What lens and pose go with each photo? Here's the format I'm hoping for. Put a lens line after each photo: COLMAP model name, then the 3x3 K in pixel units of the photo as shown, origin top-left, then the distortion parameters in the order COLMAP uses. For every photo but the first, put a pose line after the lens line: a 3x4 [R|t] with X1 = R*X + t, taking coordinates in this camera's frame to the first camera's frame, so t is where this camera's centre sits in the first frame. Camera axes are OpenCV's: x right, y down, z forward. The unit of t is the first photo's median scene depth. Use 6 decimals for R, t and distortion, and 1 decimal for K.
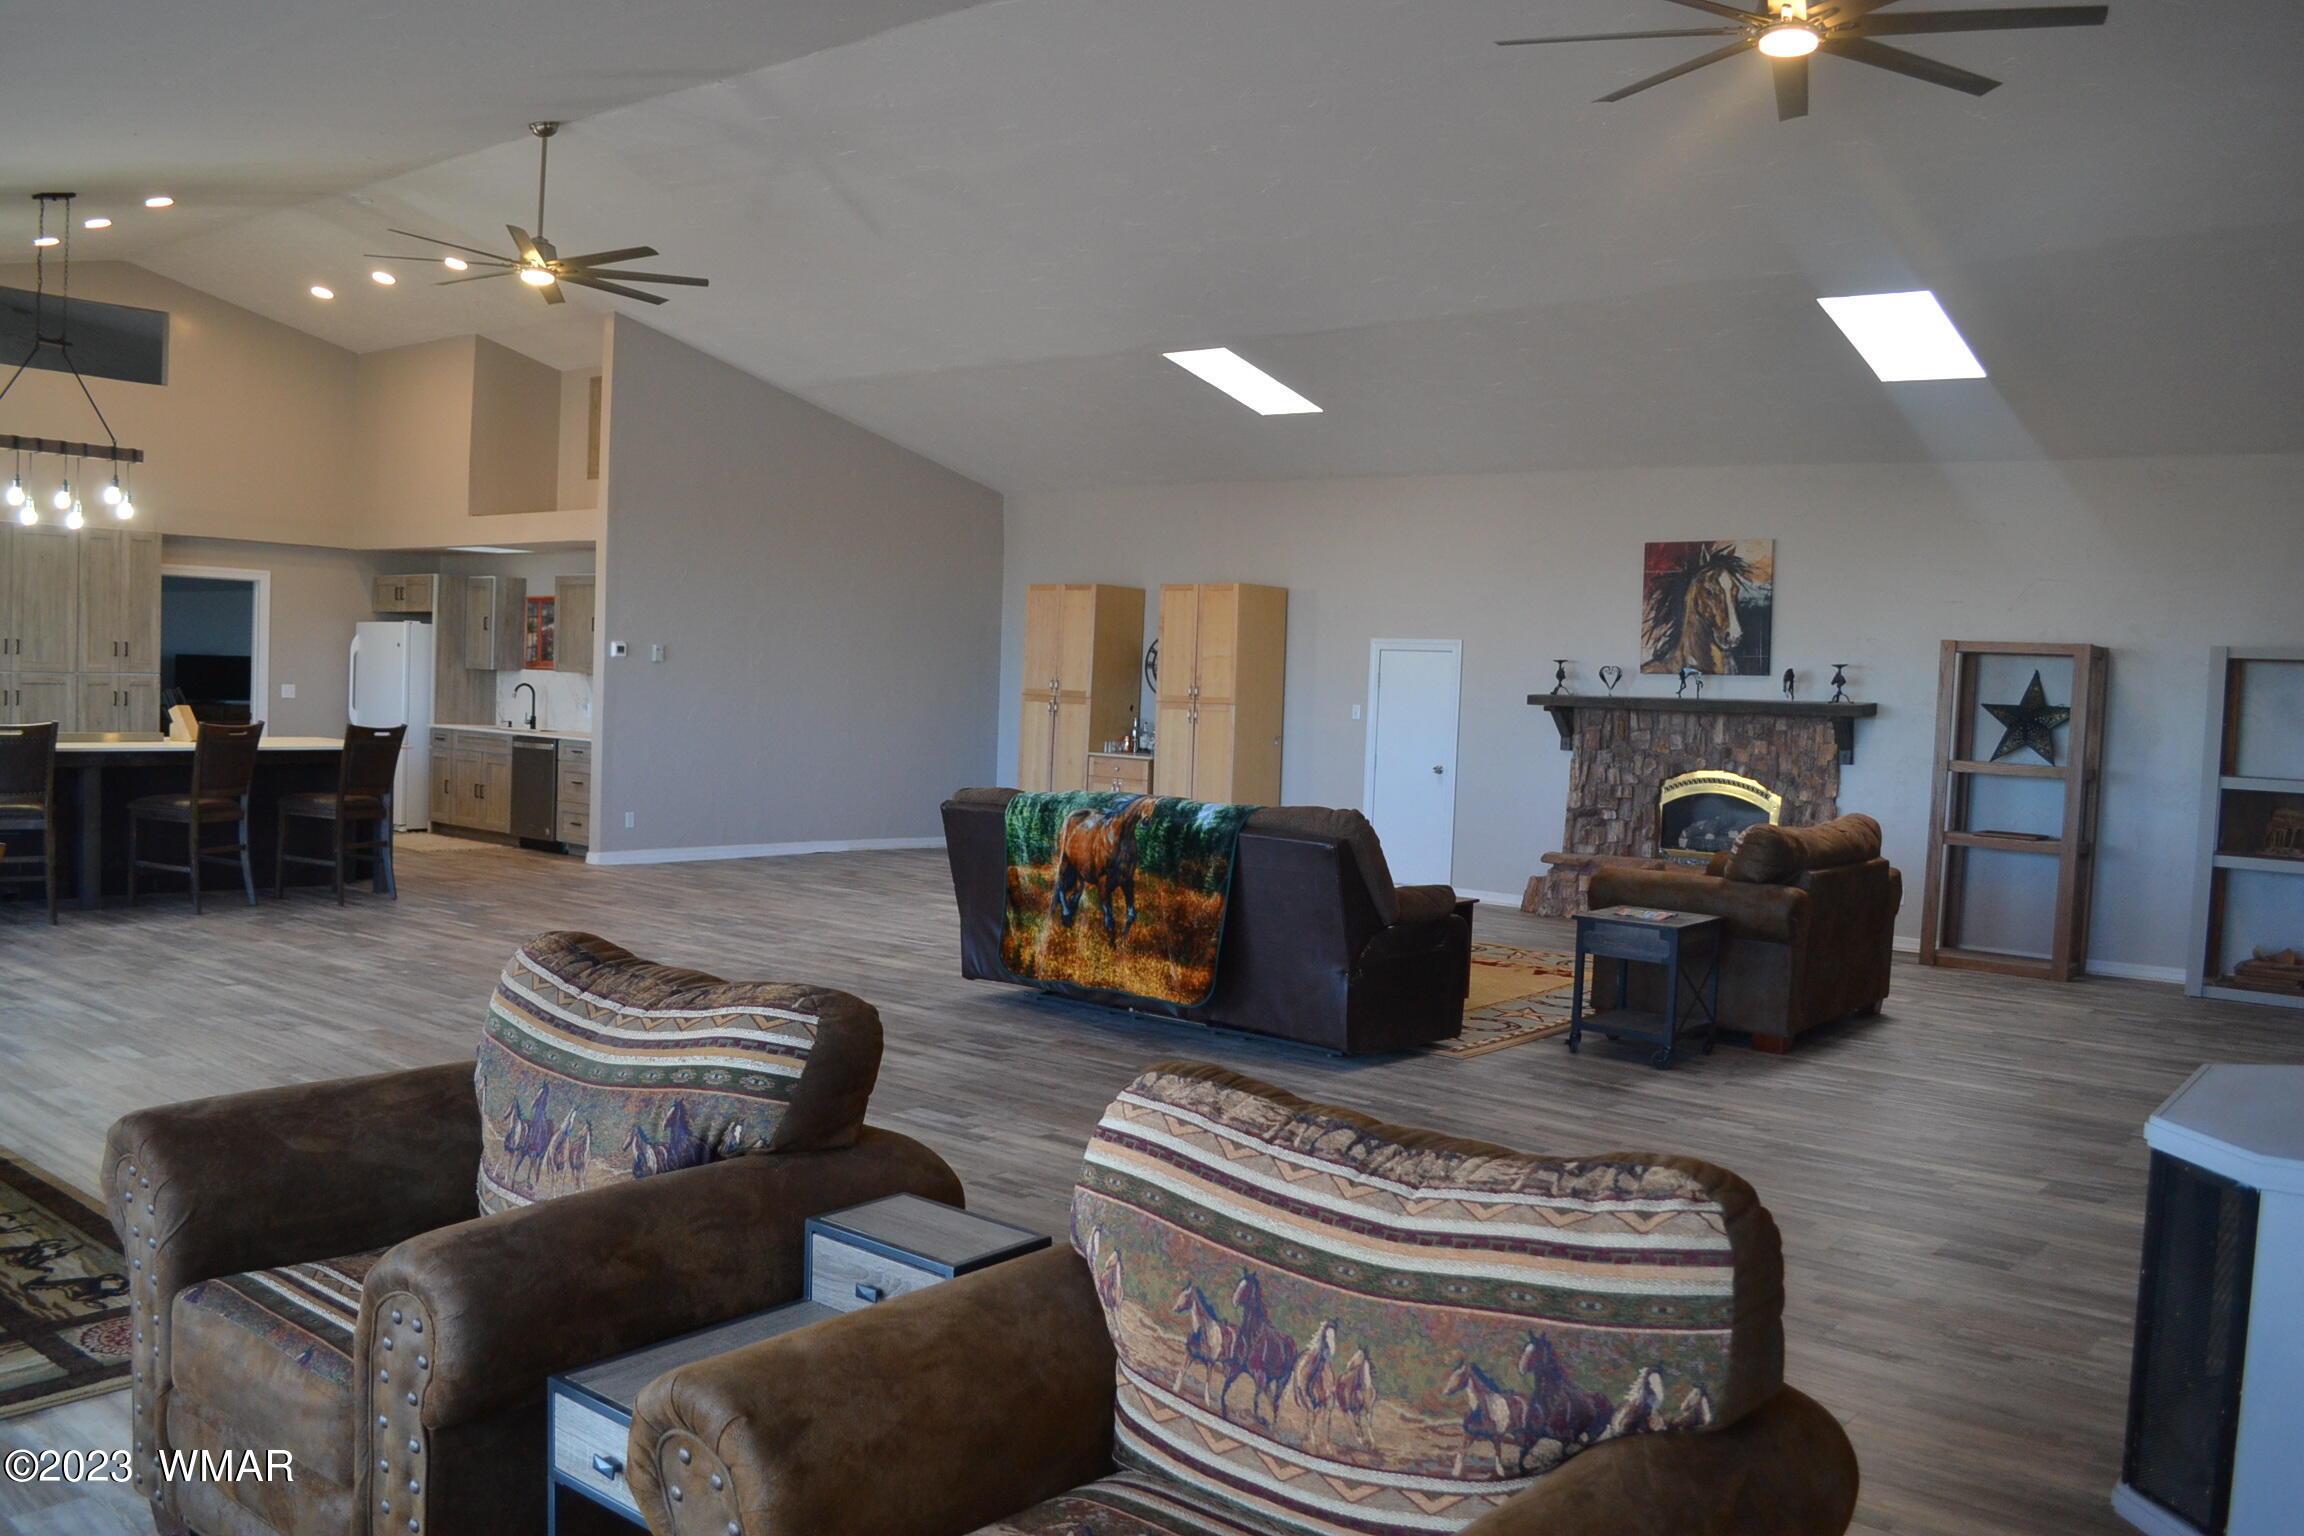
lens RADIAL K [[1866.7, 0, 1146.2], [0, 1866.7, 774.8], [0, 0, 1]] dist [-0.069963, 0.000788]
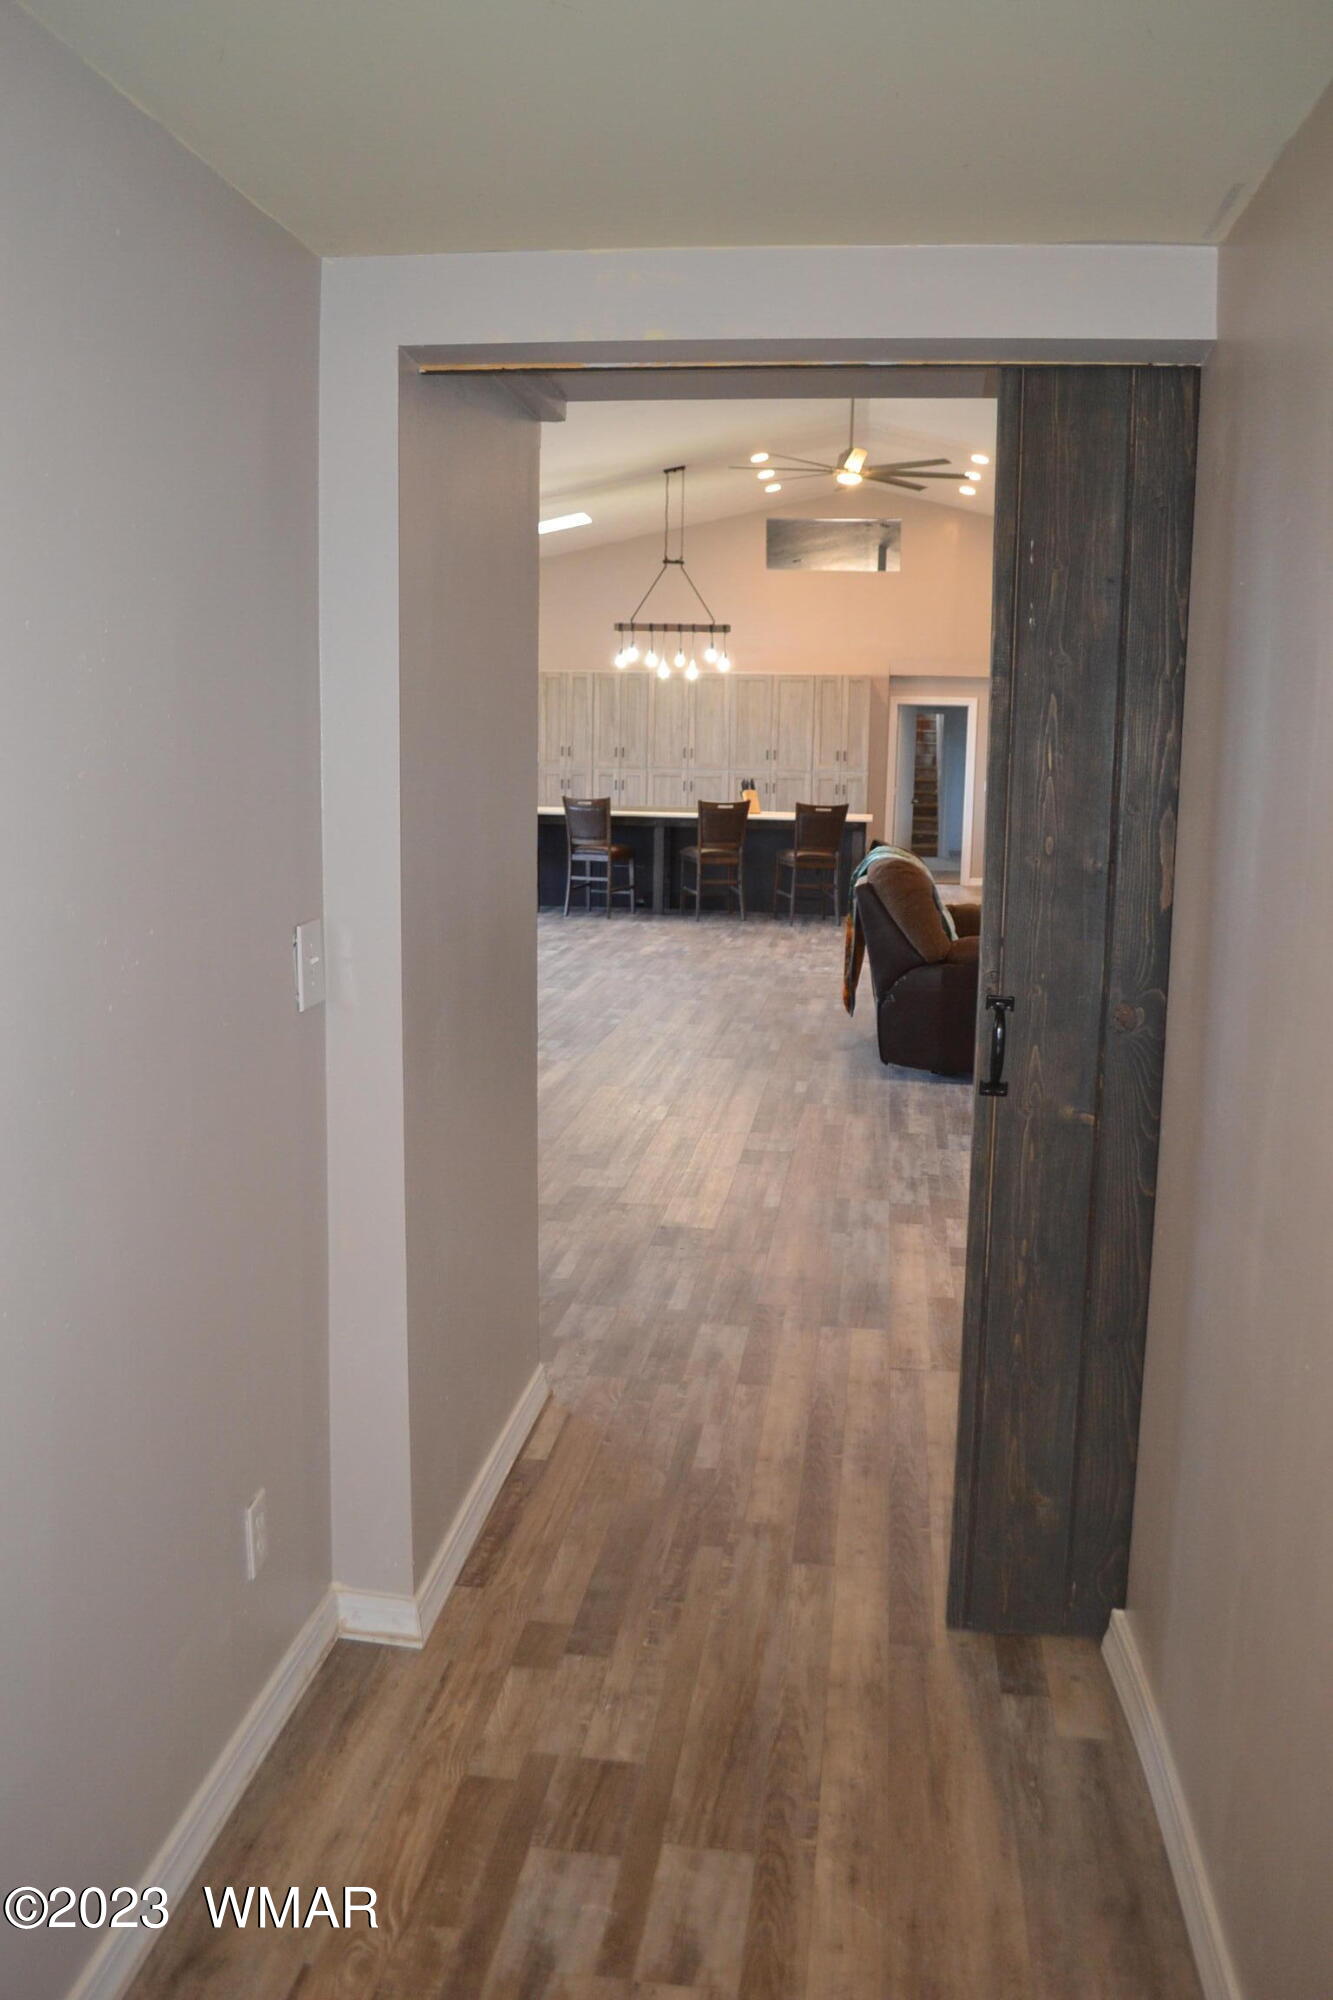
lens RADIAL K [[1620.4, 0, 670.5], [0, 1620.4, 995.6], [0, 0, 1]] dist [-0.069963, 0.000788]
pose [[0.543826, 0.102800, -0.832878, 0.479444], [-0.040955, 0.994537, 0.096012, 0.004697], [0.838198, -0.018103, 0.545065, 0.162869]]
